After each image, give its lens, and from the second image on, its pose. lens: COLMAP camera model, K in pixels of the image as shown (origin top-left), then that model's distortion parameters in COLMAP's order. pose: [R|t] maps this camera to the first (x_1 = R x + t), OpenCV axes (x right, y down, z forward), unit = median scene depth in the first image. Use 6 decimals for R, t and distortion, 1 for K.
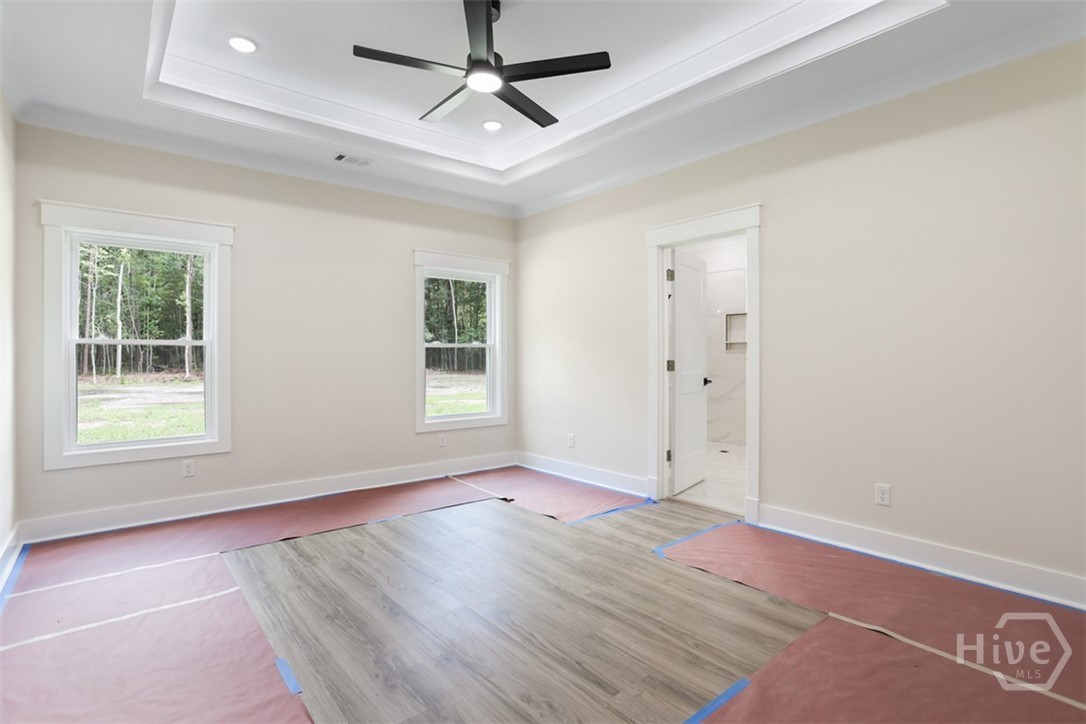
lens RADIAL K [[529.6, 0, 534.0], [0, 529.6, 362.6], [0, 0, 1]] dist [-0.050673, 0.027838]
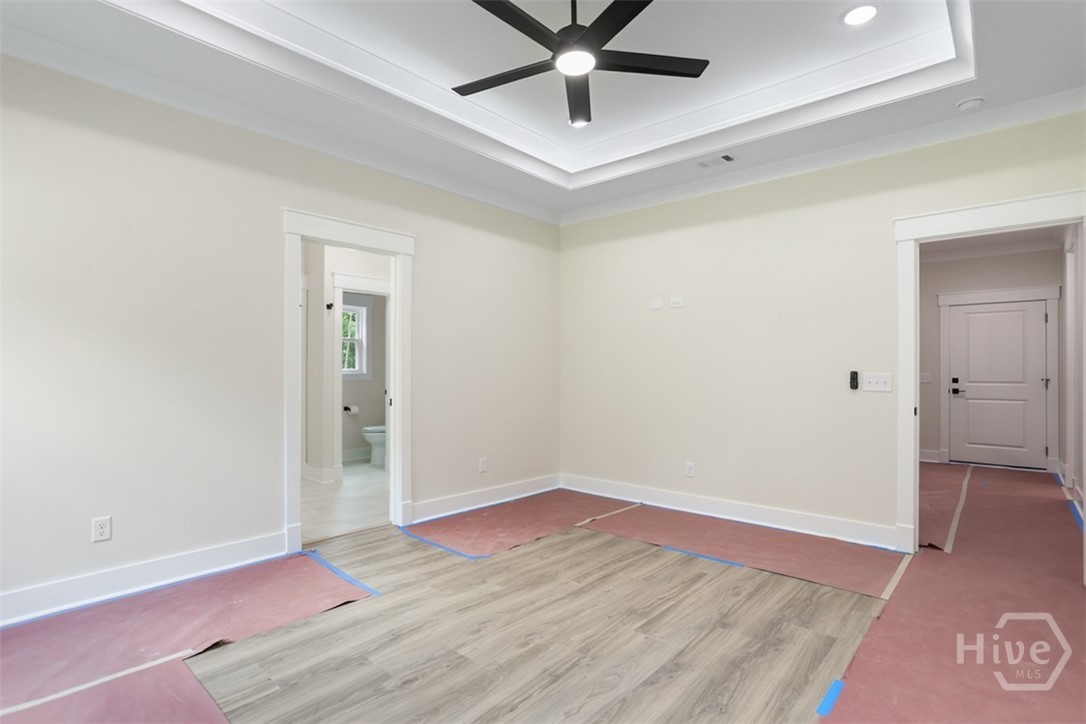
lens RADIAL K [[529.6, 0, 534.0], [0, 529.6, 362.6], [0, 0, 1]] dist [-0.050673, 0.027838]
pose [[-0.154712, 0.023203, 0.987687, -0.929470], [0.005902, 0.999728, -0.022562, -0.010222], [-0.987942, 0.002339, -0.154807, 1.155644]]
